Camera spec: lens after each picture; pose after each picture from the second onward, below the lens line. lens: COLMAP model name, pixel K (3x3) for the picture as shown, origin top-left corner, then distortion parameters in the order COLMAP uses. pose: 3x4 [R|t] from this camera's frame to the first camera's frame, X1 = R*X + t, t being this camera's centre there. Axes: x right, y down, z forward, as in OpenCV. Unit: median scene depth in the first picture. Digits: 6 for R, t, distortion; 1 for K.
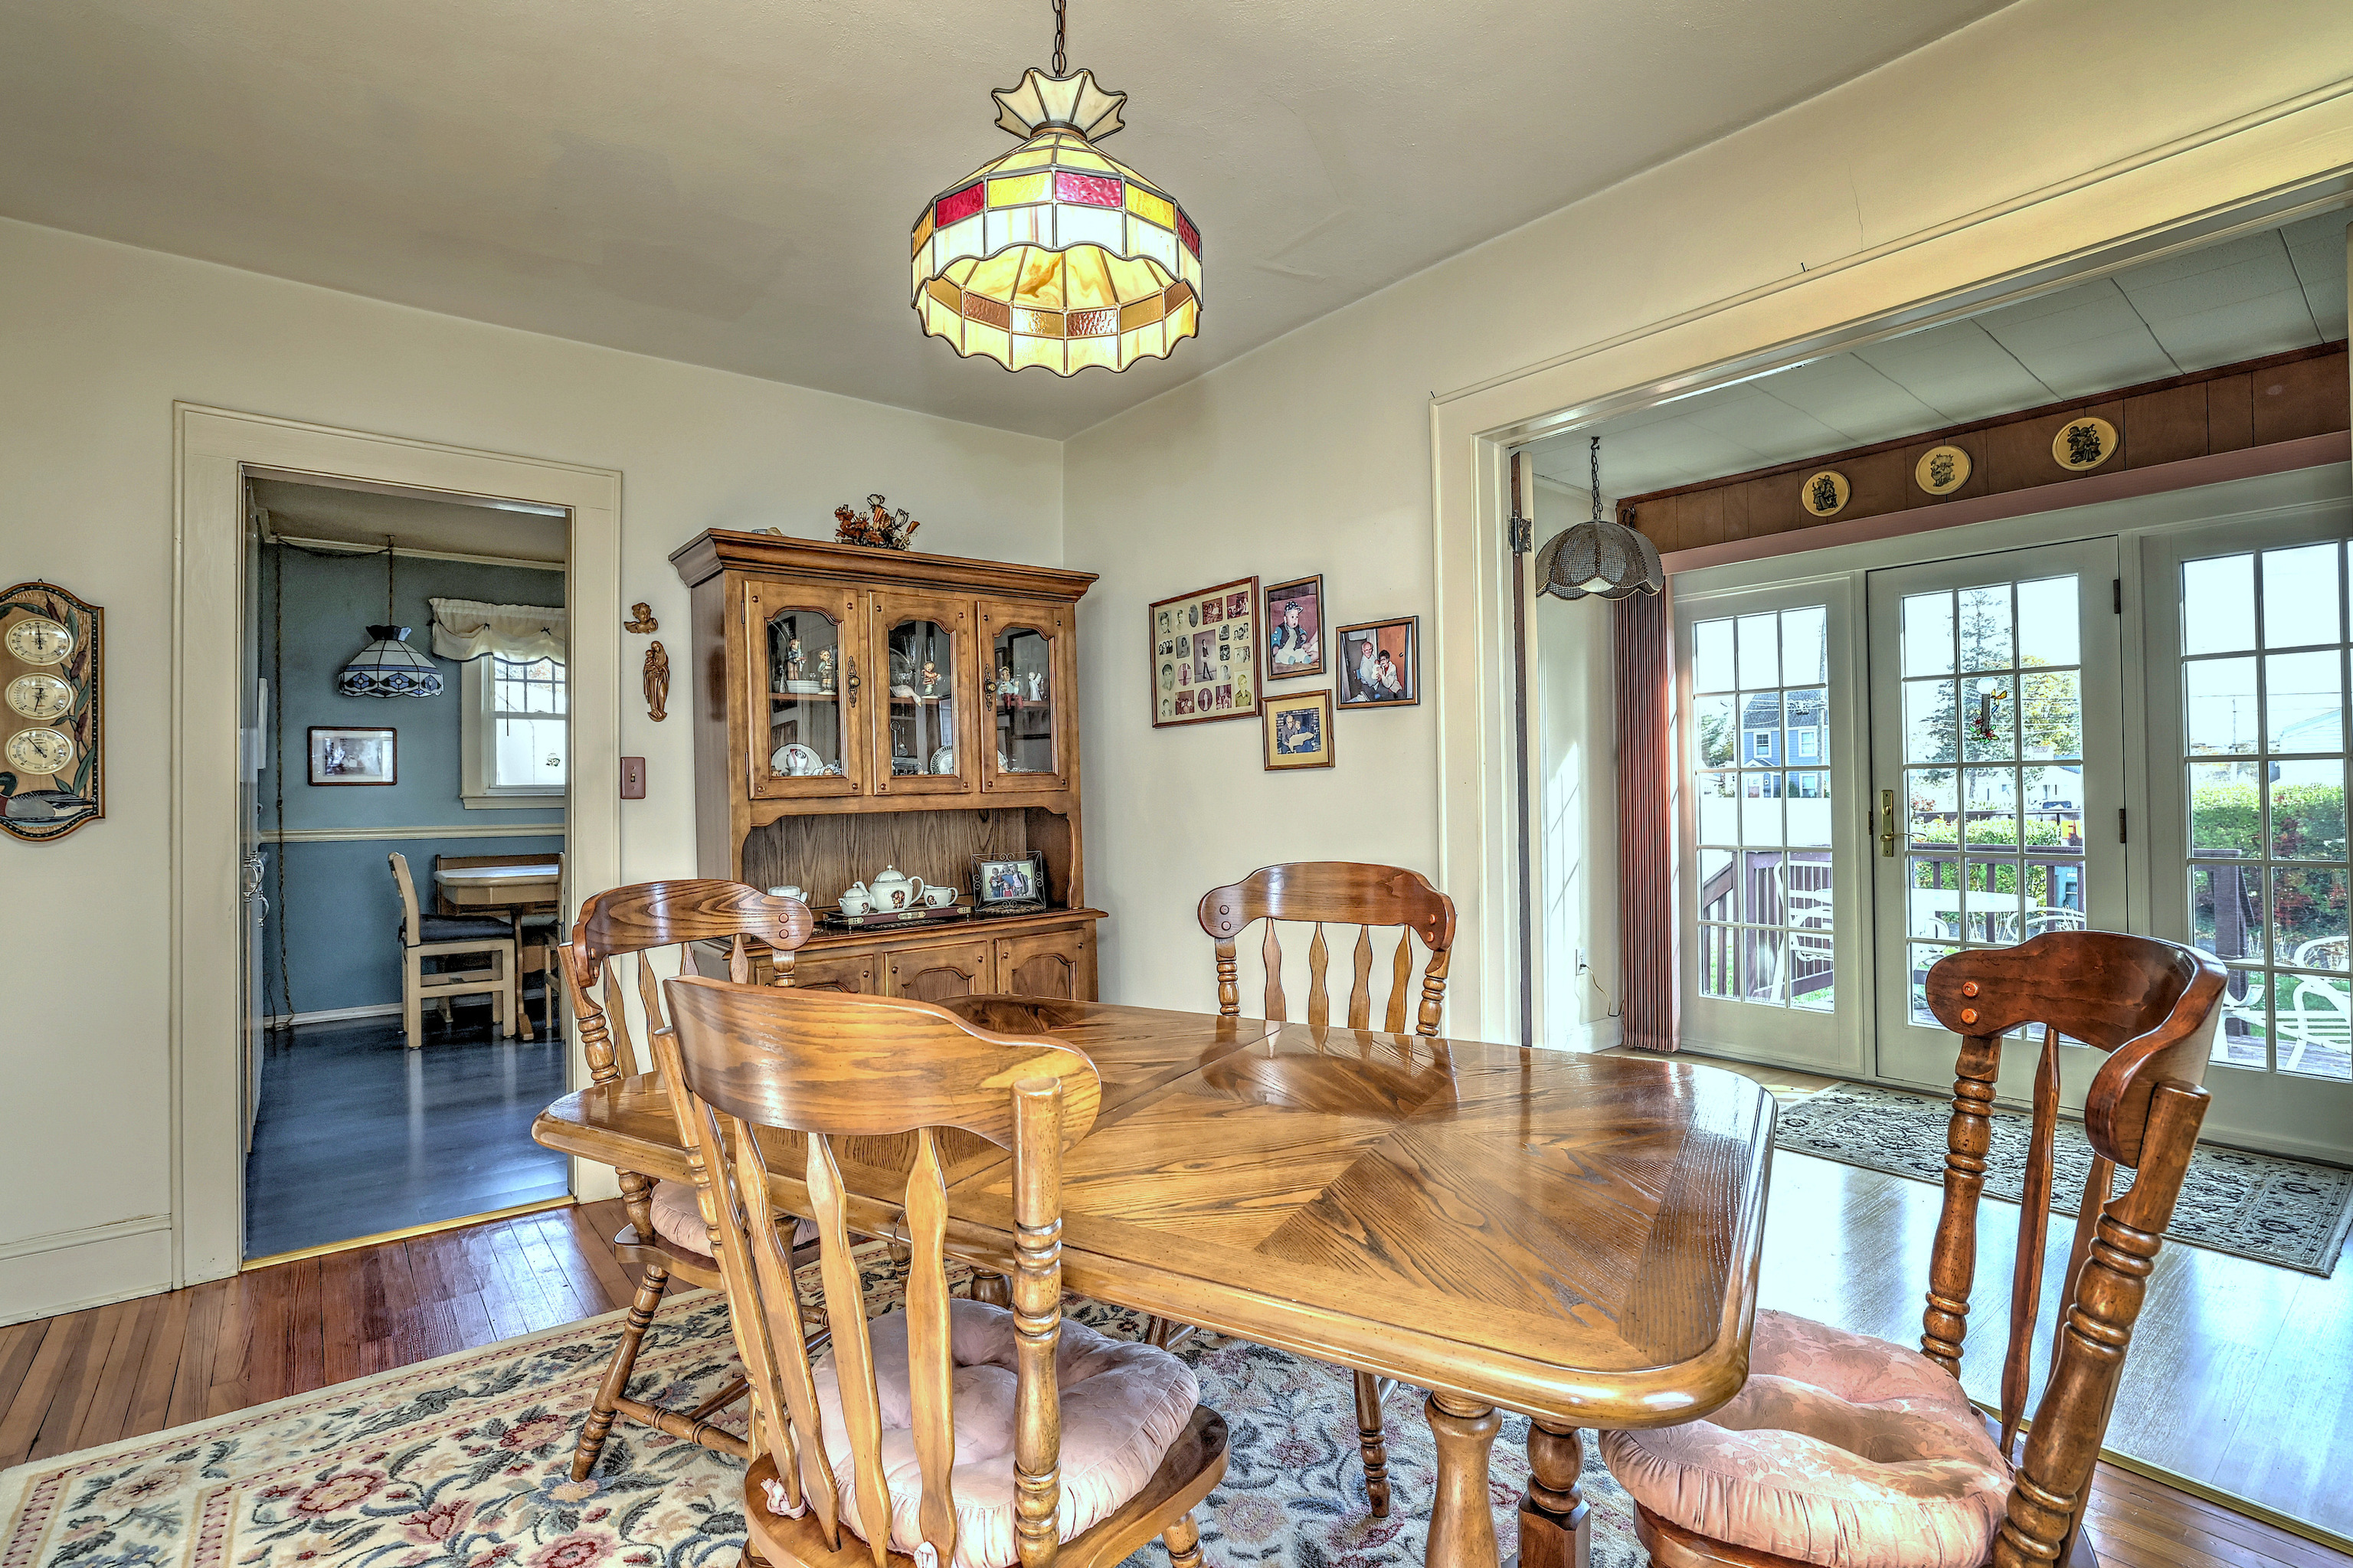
lens RADIAL K [[1104.6, 0, 1172.5], [0, 1104.6, 776.3], [0, 0, 1]] dist [-0.046401, 0.010909]
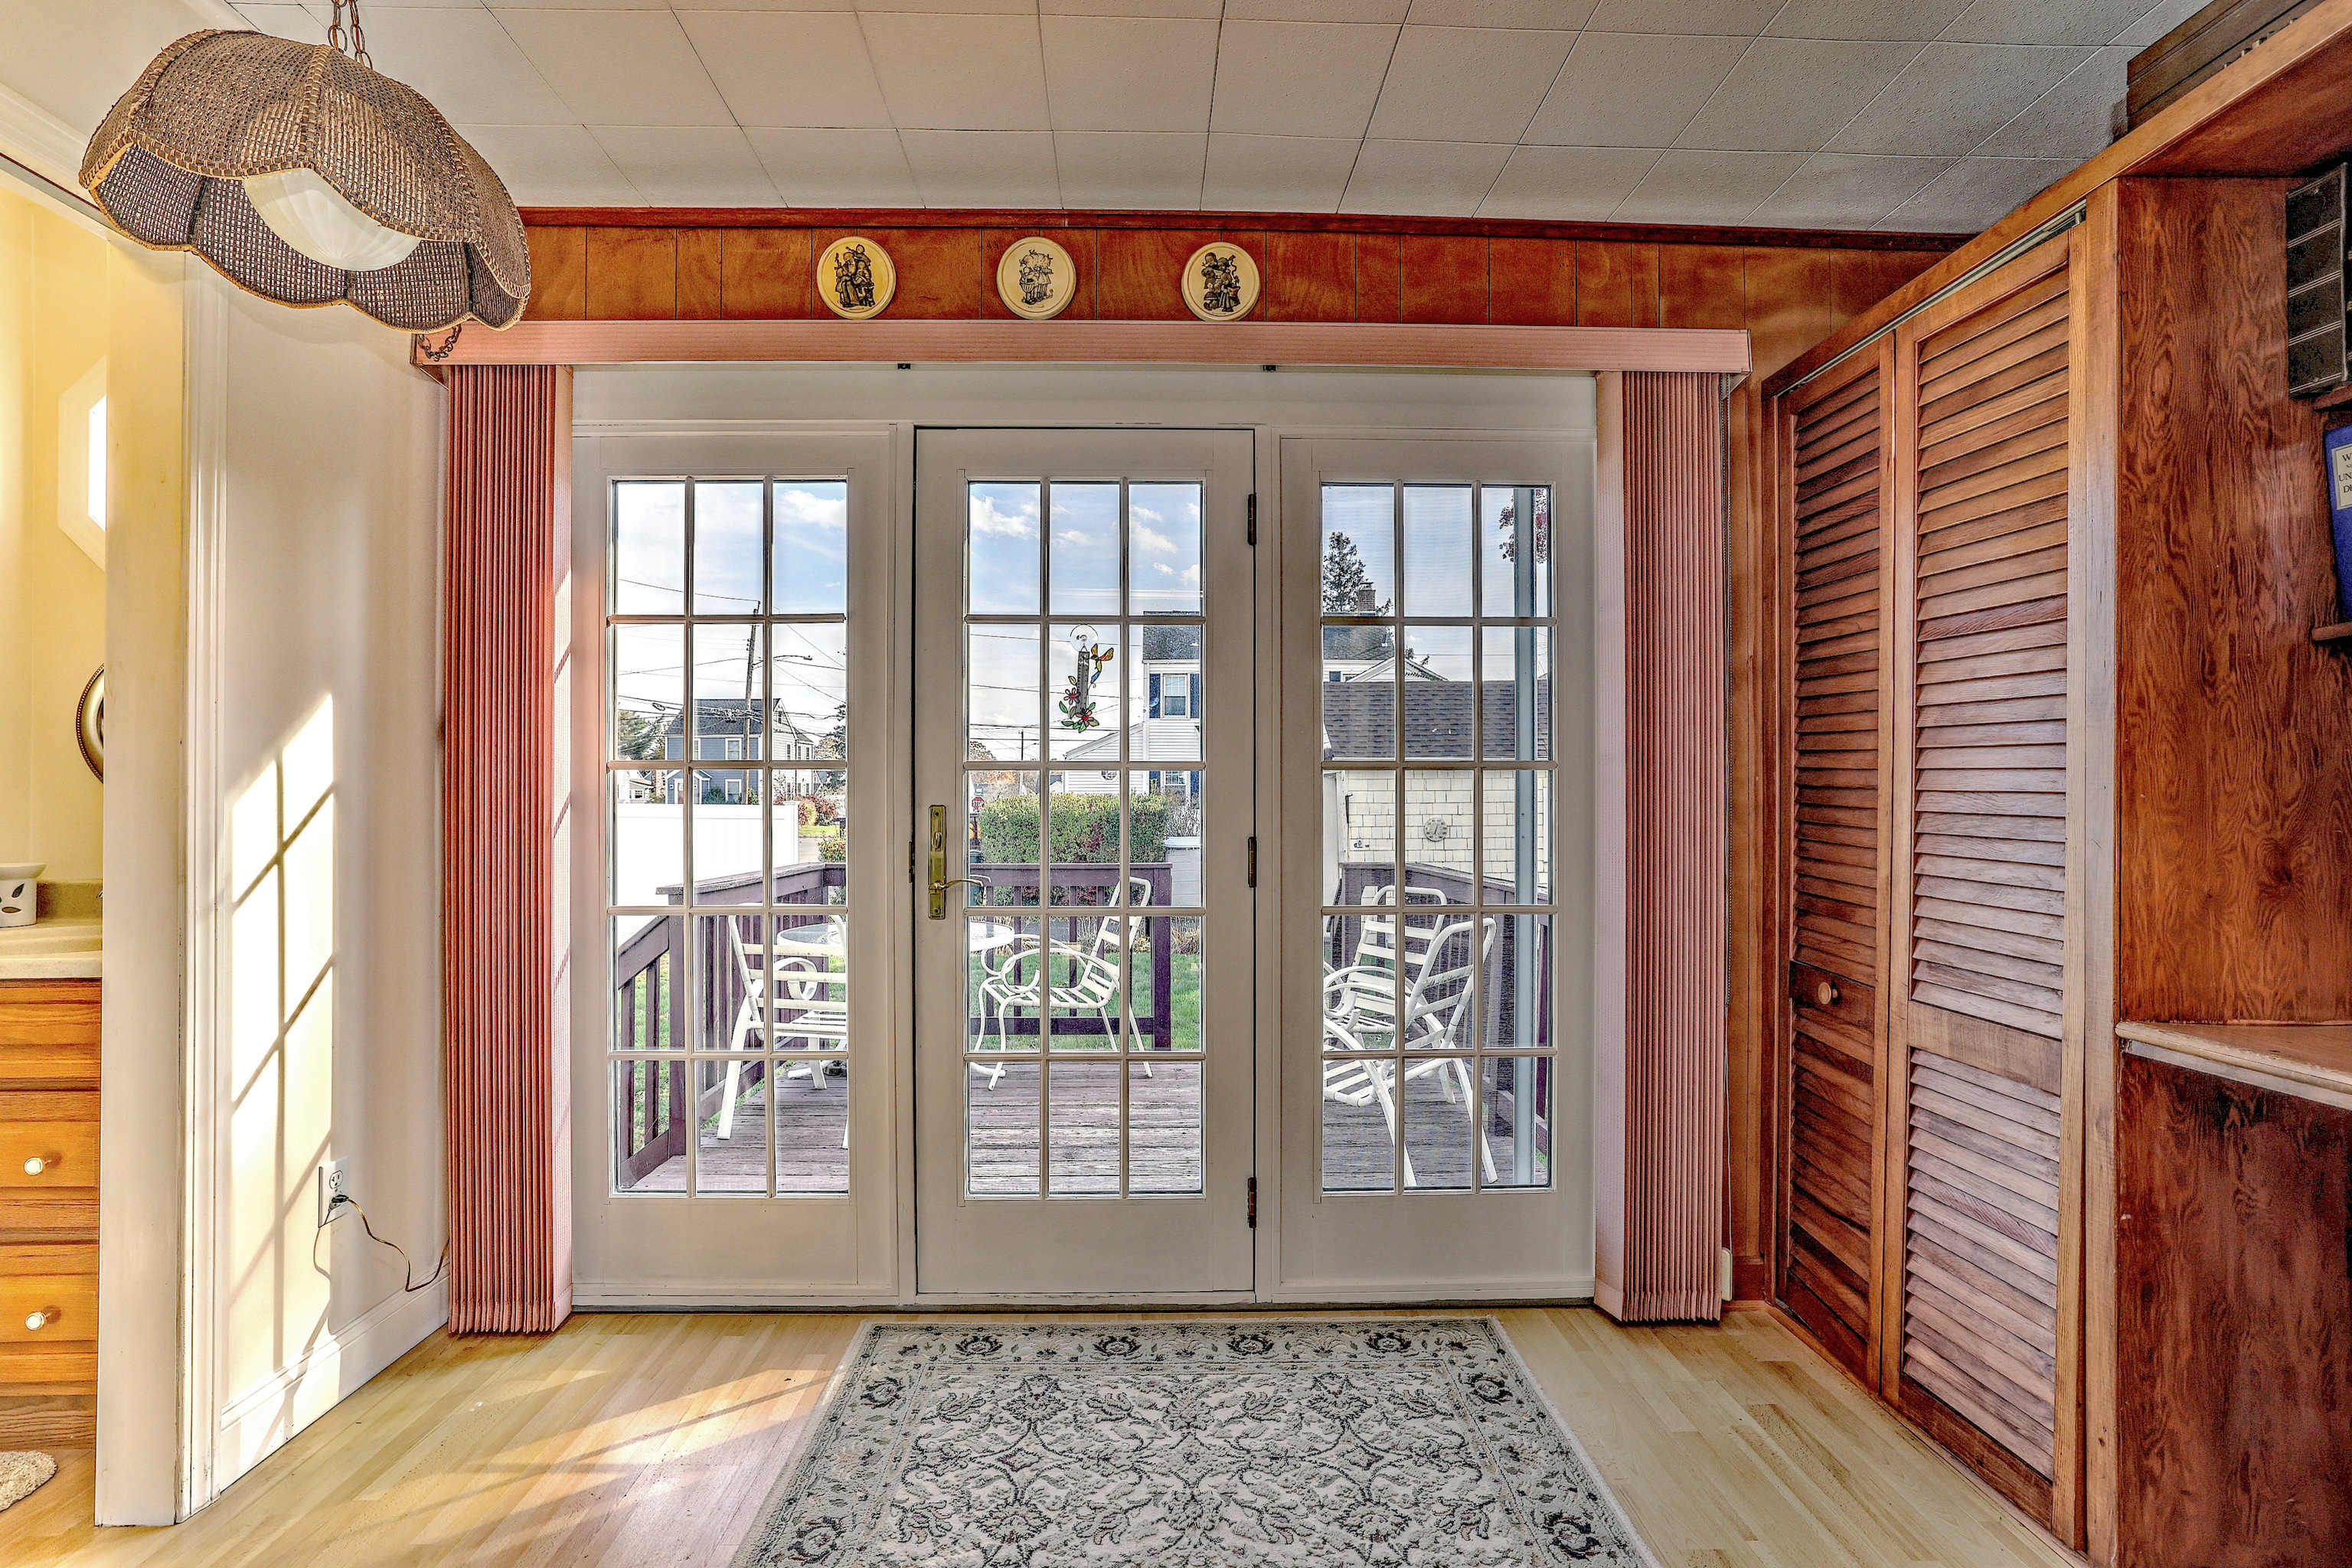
lens RADIAL K [[1090.3, 0, 1141.2], [0, 1090.3, 773.1], [0, 0, 1]] dist [-0.044798, 0.018099]
pose [[0.630917, 0.017165, 0.775661, 0.266743], [-0.017443, 0.999816, -0.007938, -0.002144], [-0.775654, -0.008522, 0.631100, 0.531601]]
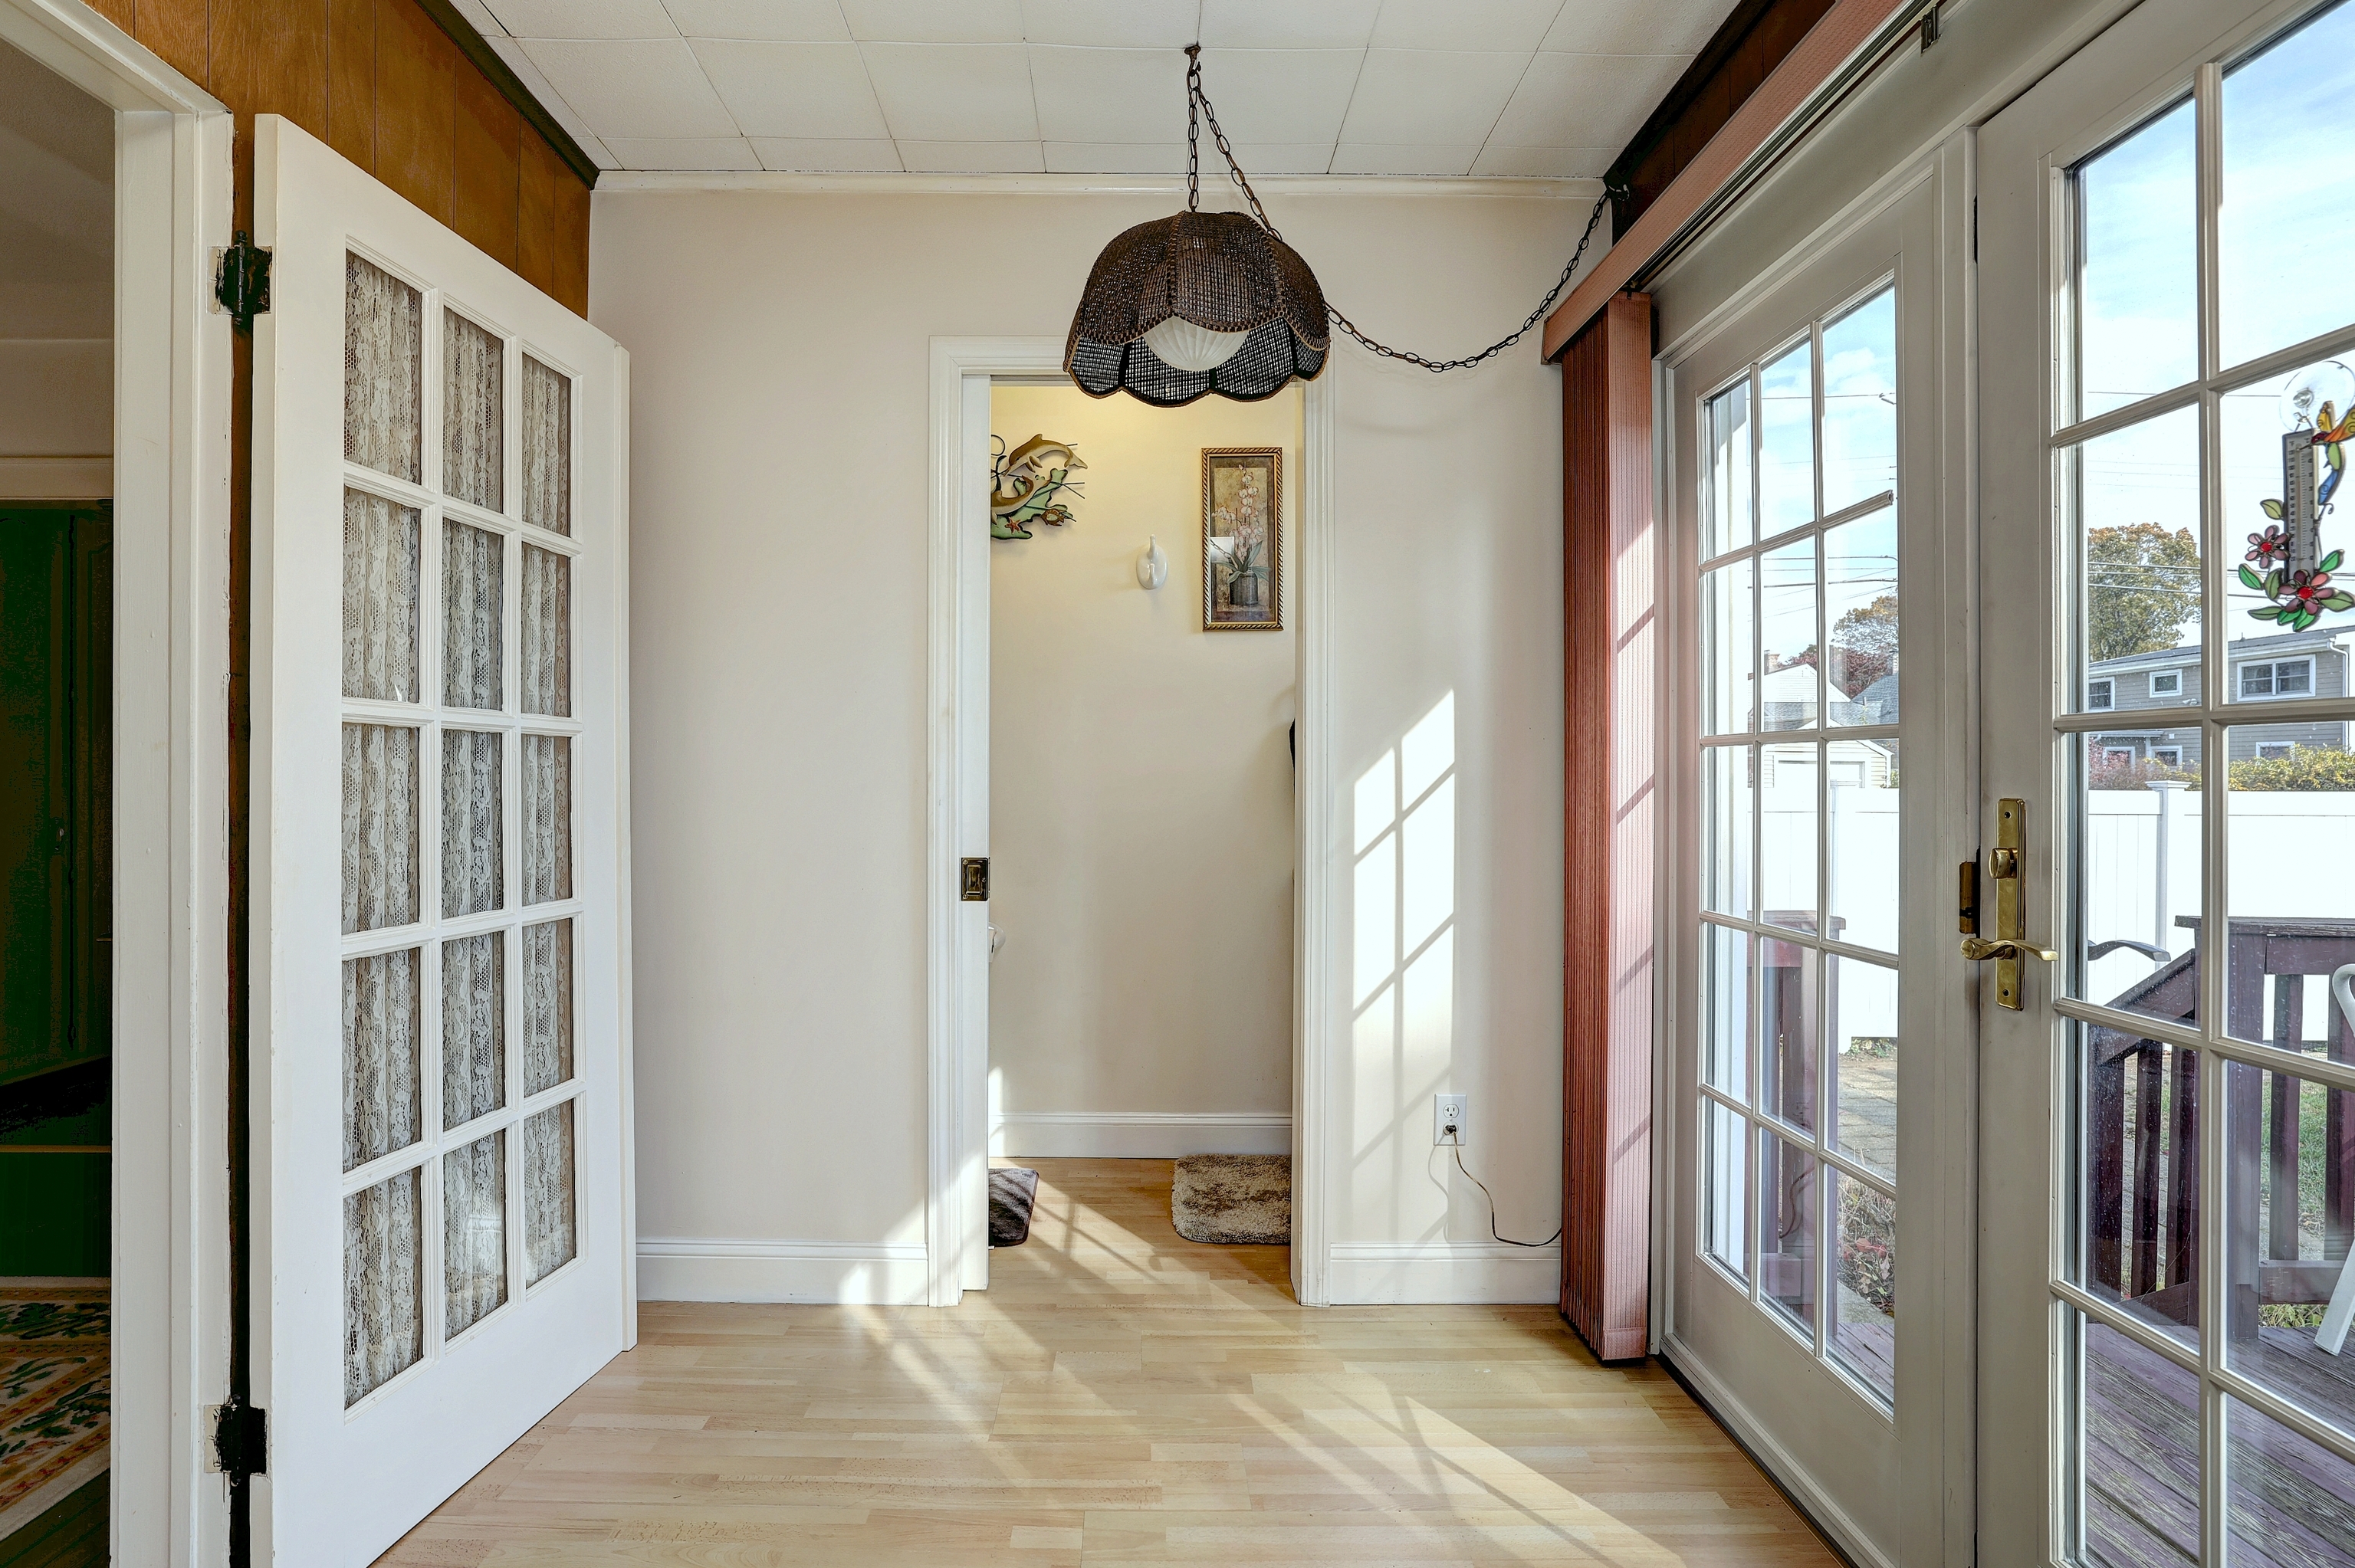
lens RADIAL K [[1091.5, 0, 1142.6], [0, 1091.5, 773.1], [0, 0, 1]] dist [-0.044798, 0.018099]
pose [[0.771907, 0.016167, -0.635530, 0.645444], [-0.007799, 0.999842, 0.015962, 0.001704], [0.635688, -0.007365, 0.771911, 0.583531]]
